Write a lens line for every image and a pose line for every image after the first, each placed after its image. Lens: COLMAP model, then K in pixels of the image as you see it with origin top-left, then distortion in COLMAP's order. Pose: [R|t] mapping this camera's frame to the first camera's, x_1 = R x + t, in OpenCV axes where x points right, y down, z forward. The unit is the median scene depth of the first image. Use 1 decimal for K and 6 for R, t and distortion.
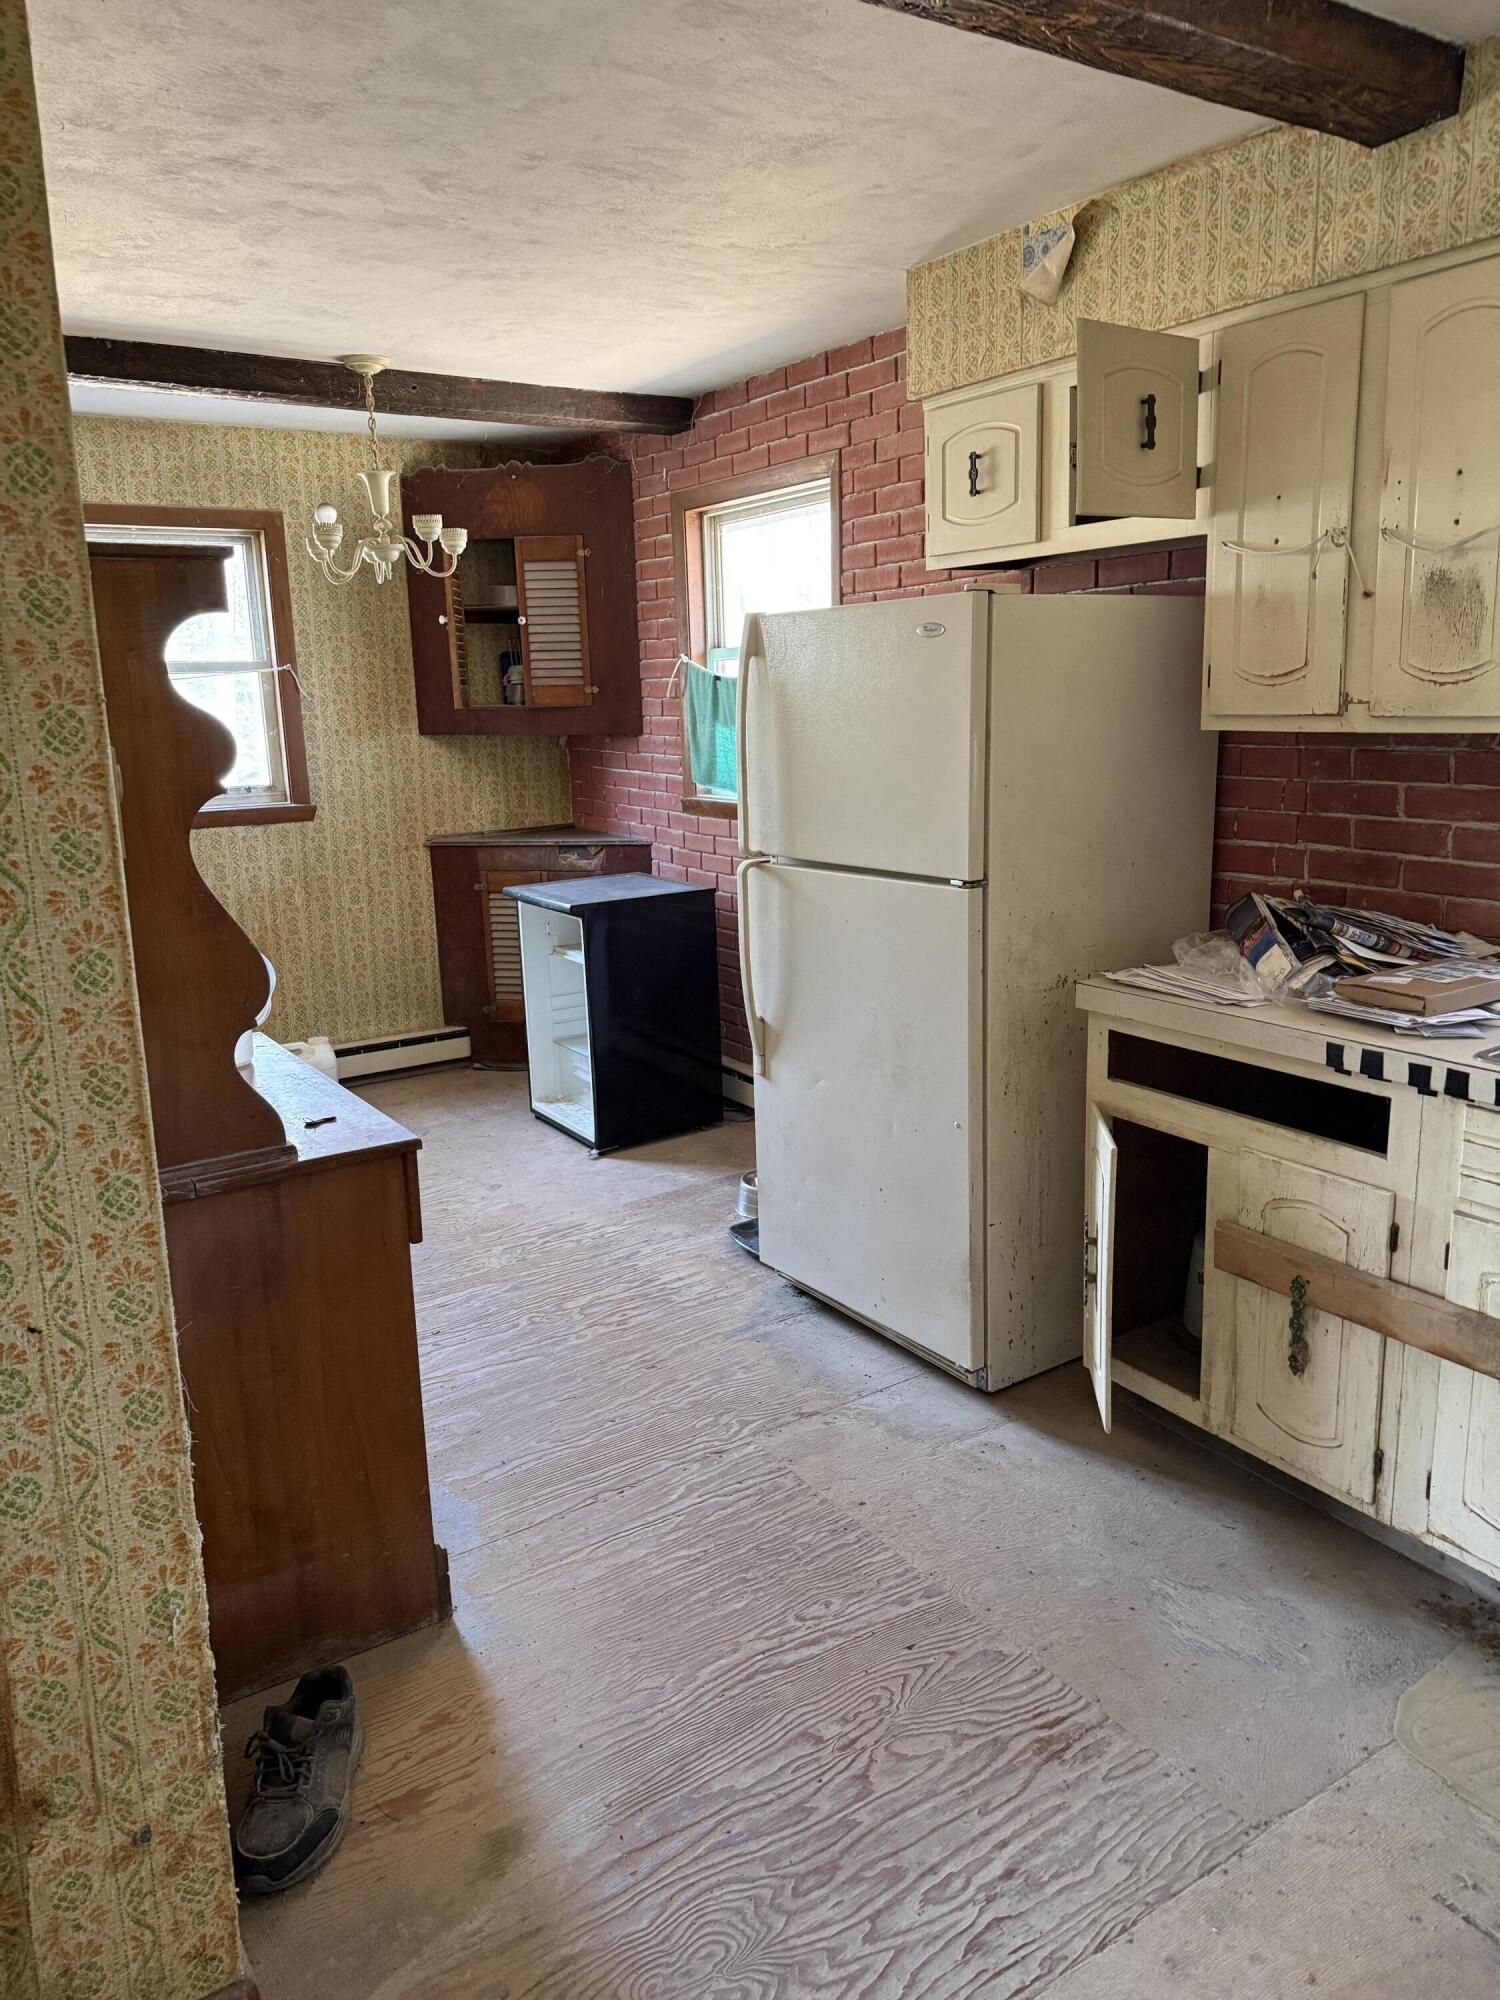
lens RADIAL K [[1398.7, 0, 756.6], [0, 1398.7, 983.9], [0, 0, 1]] dist [0.015621, -0.023982]
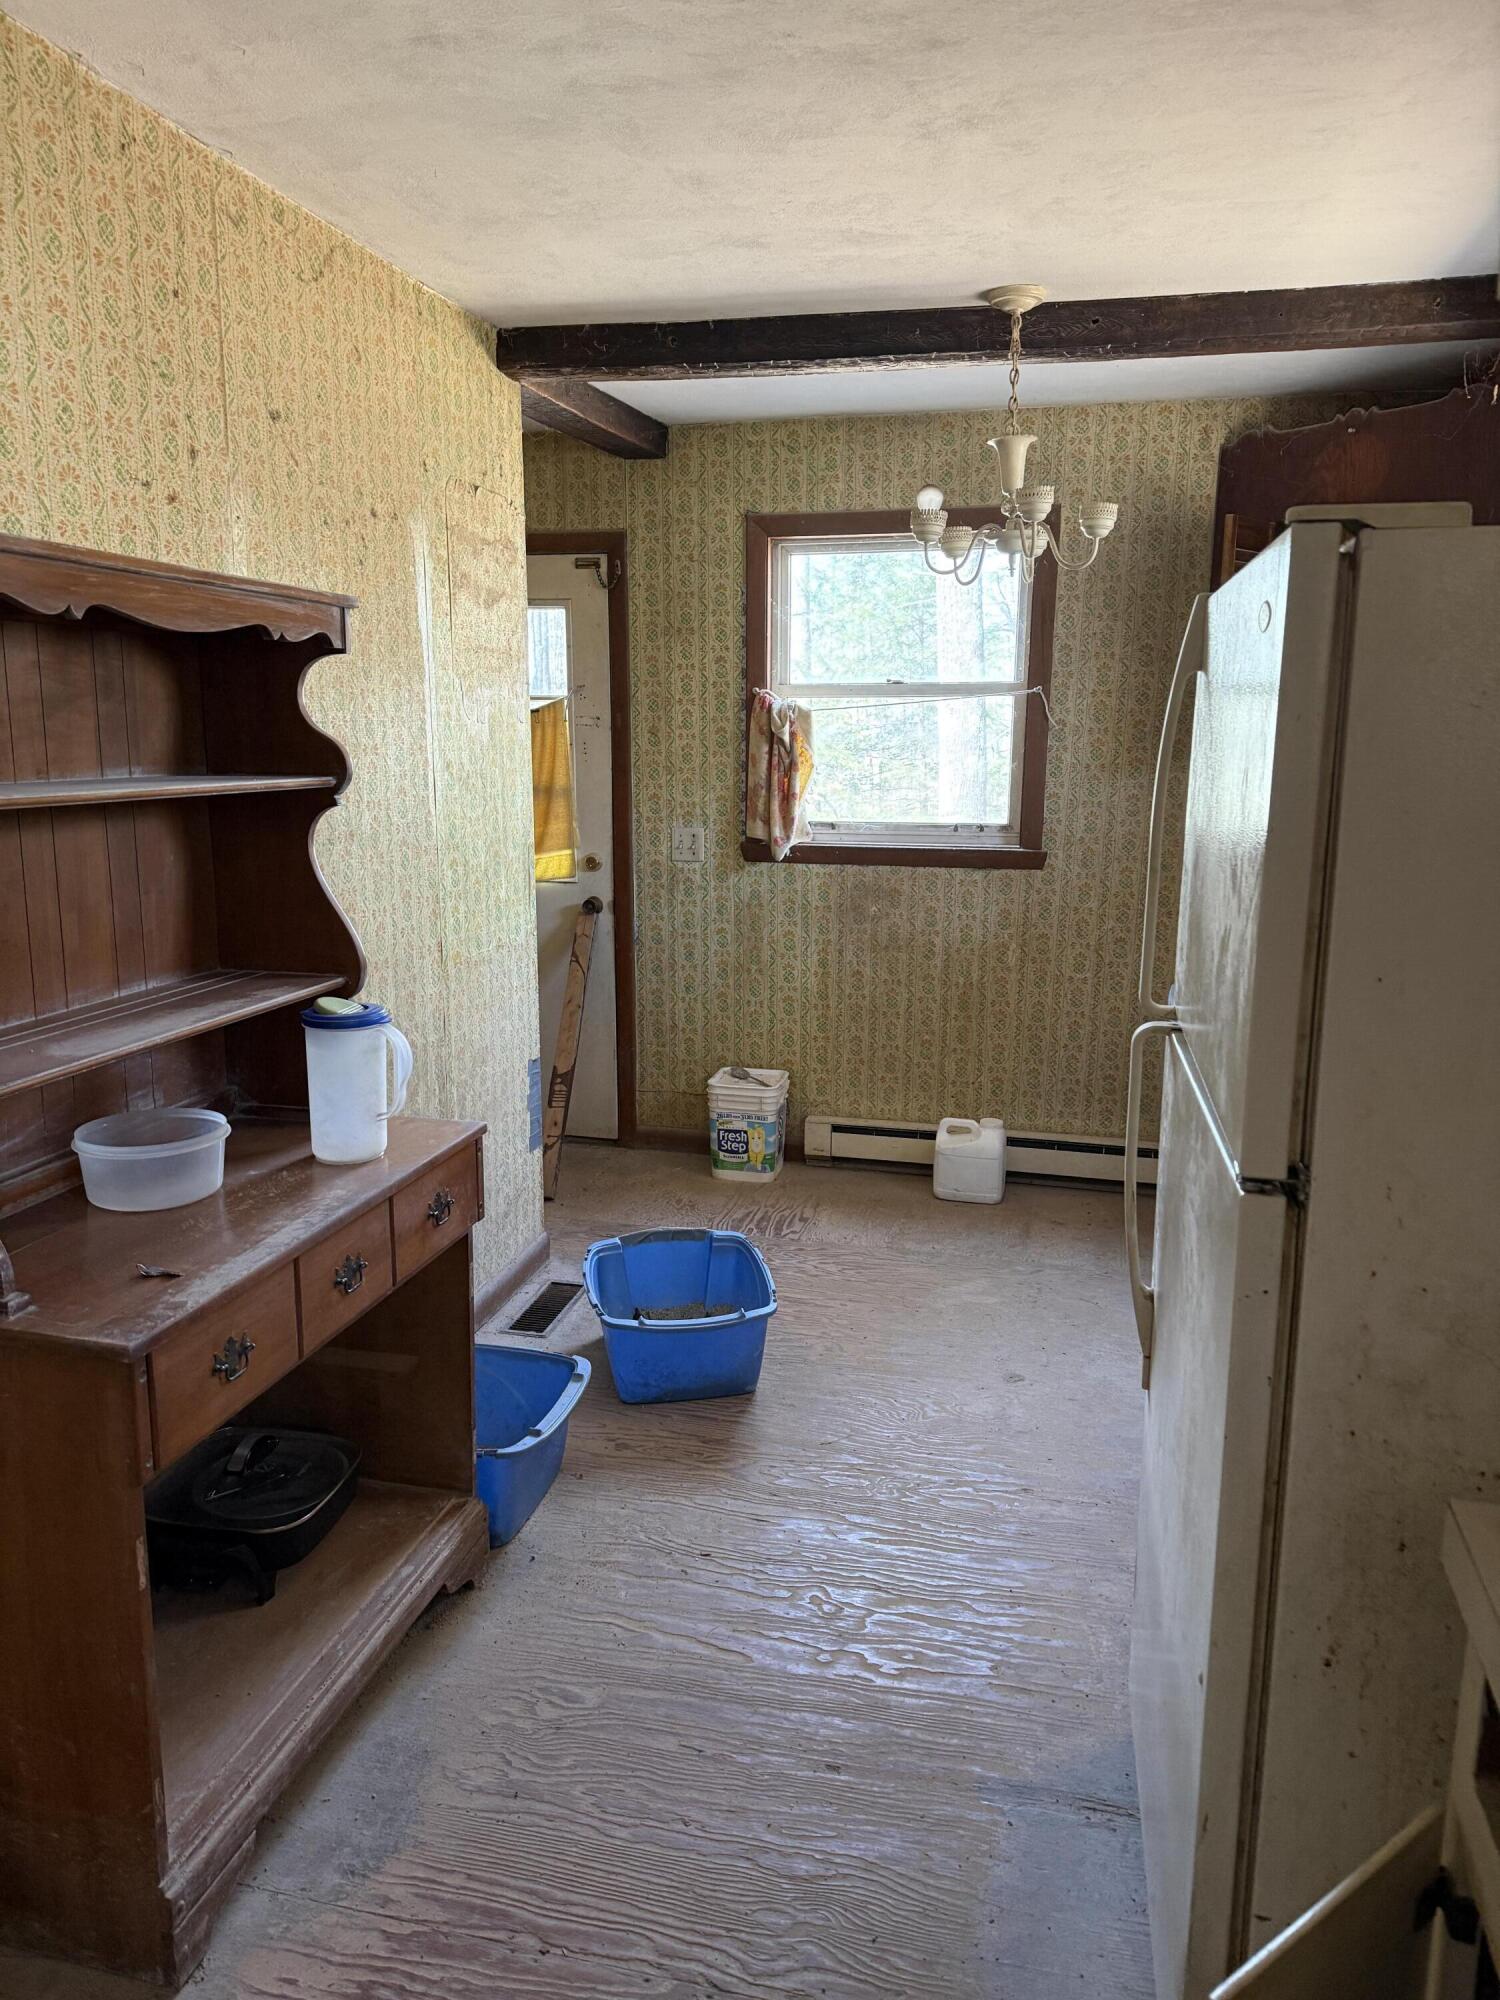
lens RADIAL K [[1398.7, 0, 729.6], [0, 1398.7, 1026.8], [0, 0, 1]] dist [0.015621, -0.023982]
pose [[0.688679, 0.181602, -0.701956, 0.391516], [-0.168329, 0.981720, 0.088835, -0.153735], [0.705257, 0.056981, 0.706658, 0.623012]]
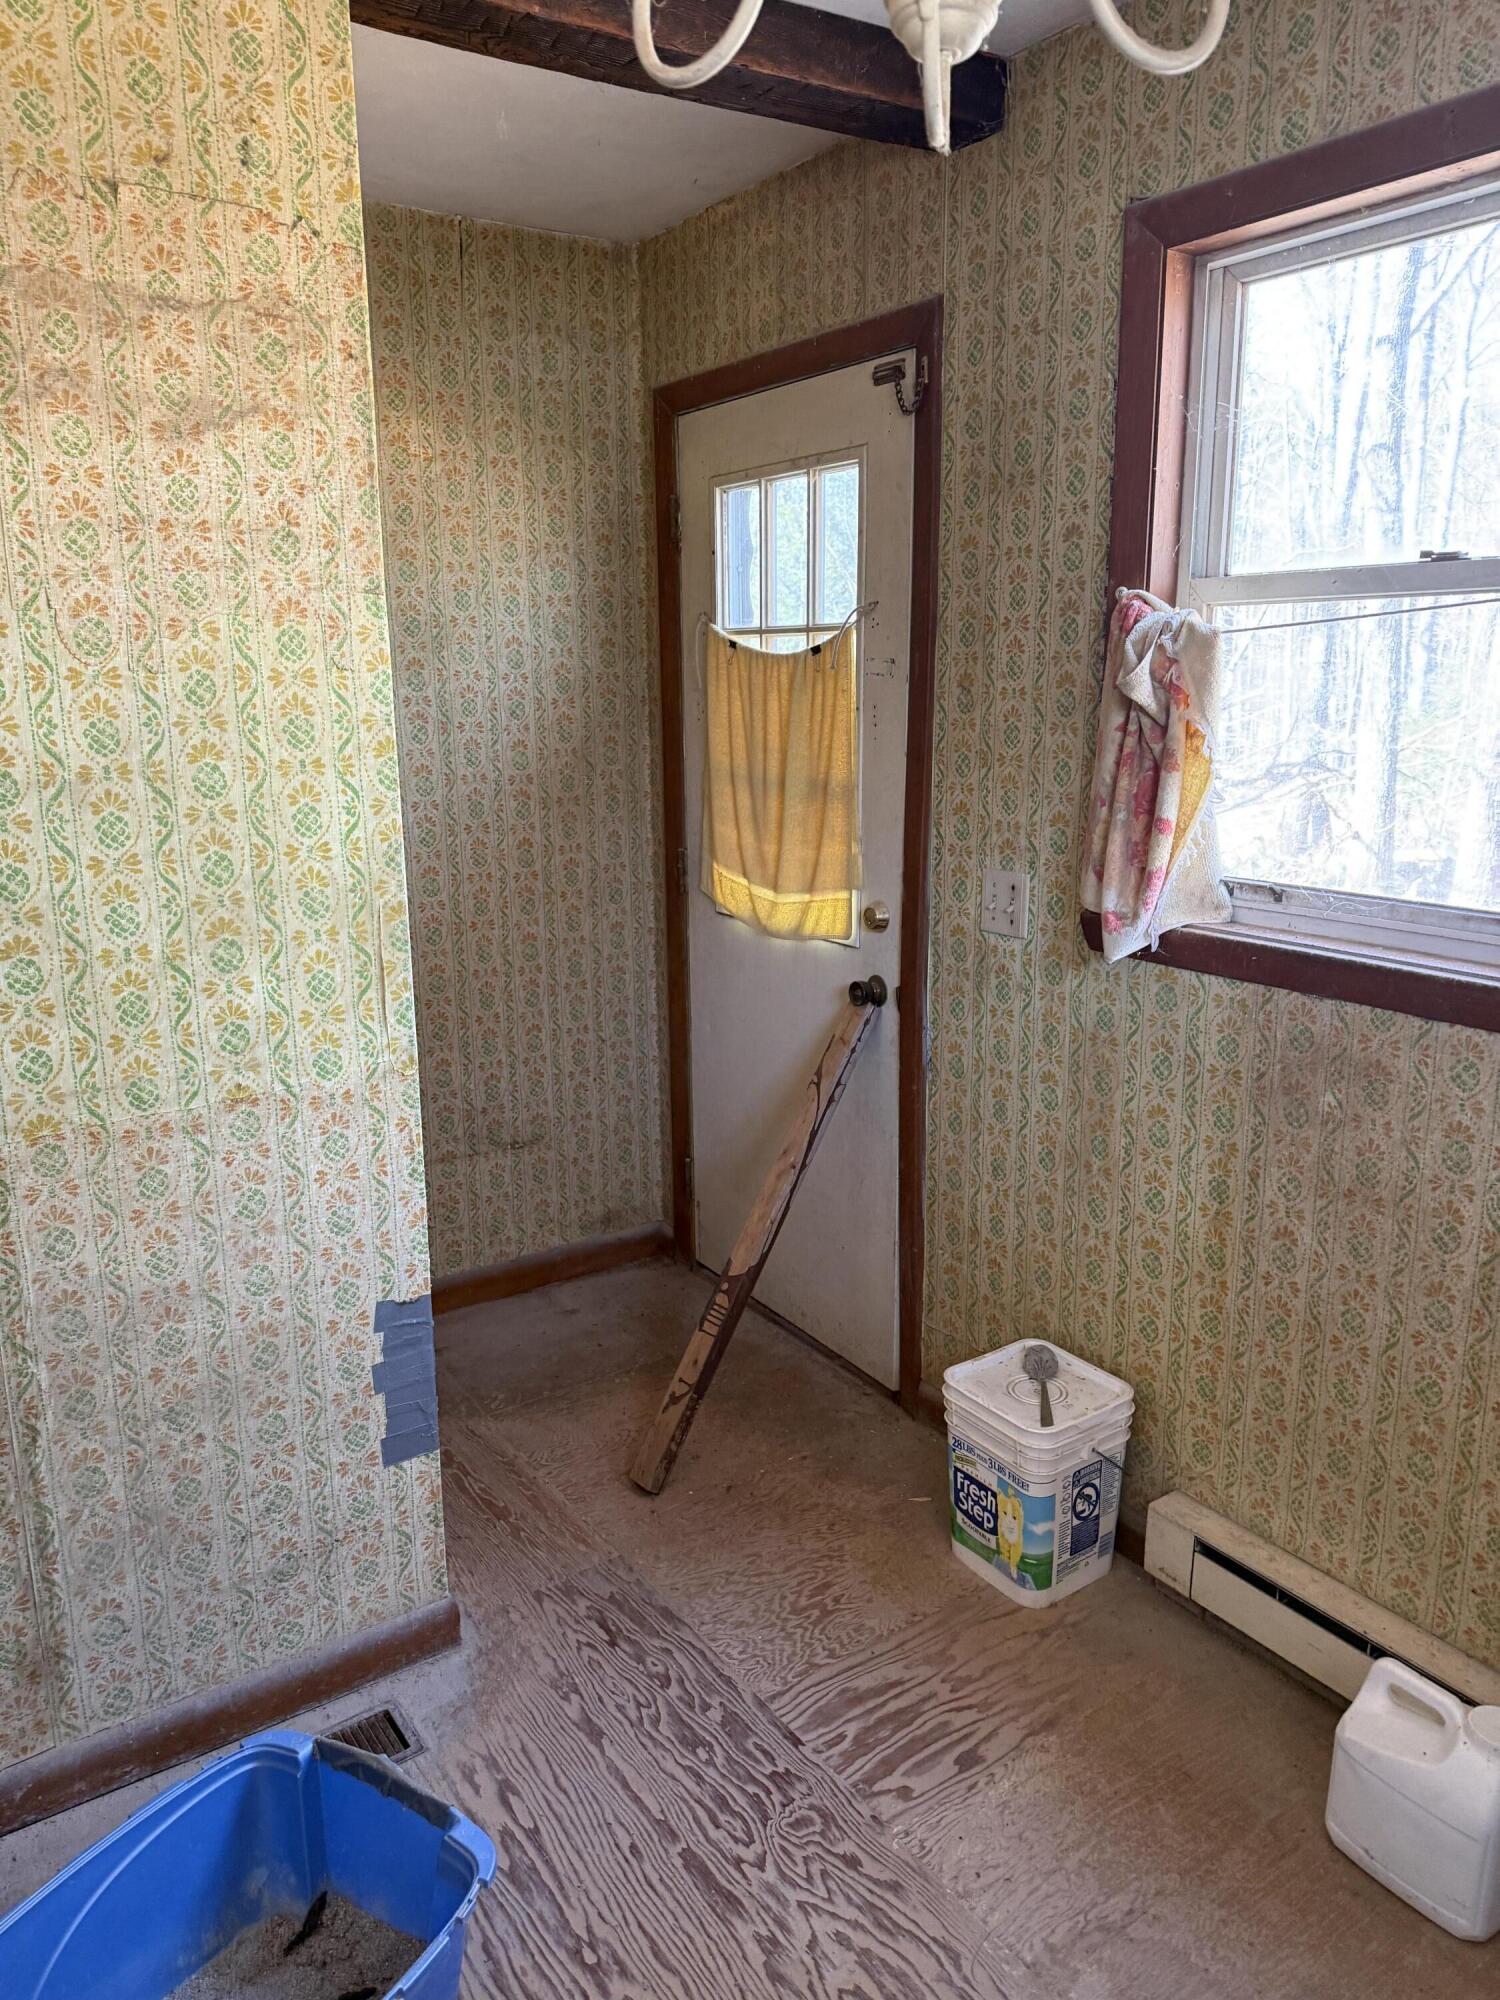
lens RADIAL K [[1398.7, 0, 746.4], [0, 1398.7, 996.6], [0, 0, 1]] dist [0.015621, -0.023982]
pose [[0.039581, 0.250641, -0.967271, -0.101005], [-0.196667, 0.951048, 0.238389, -0.367346], [0.979671, 0.180794, 0.086936, 1.730220]]
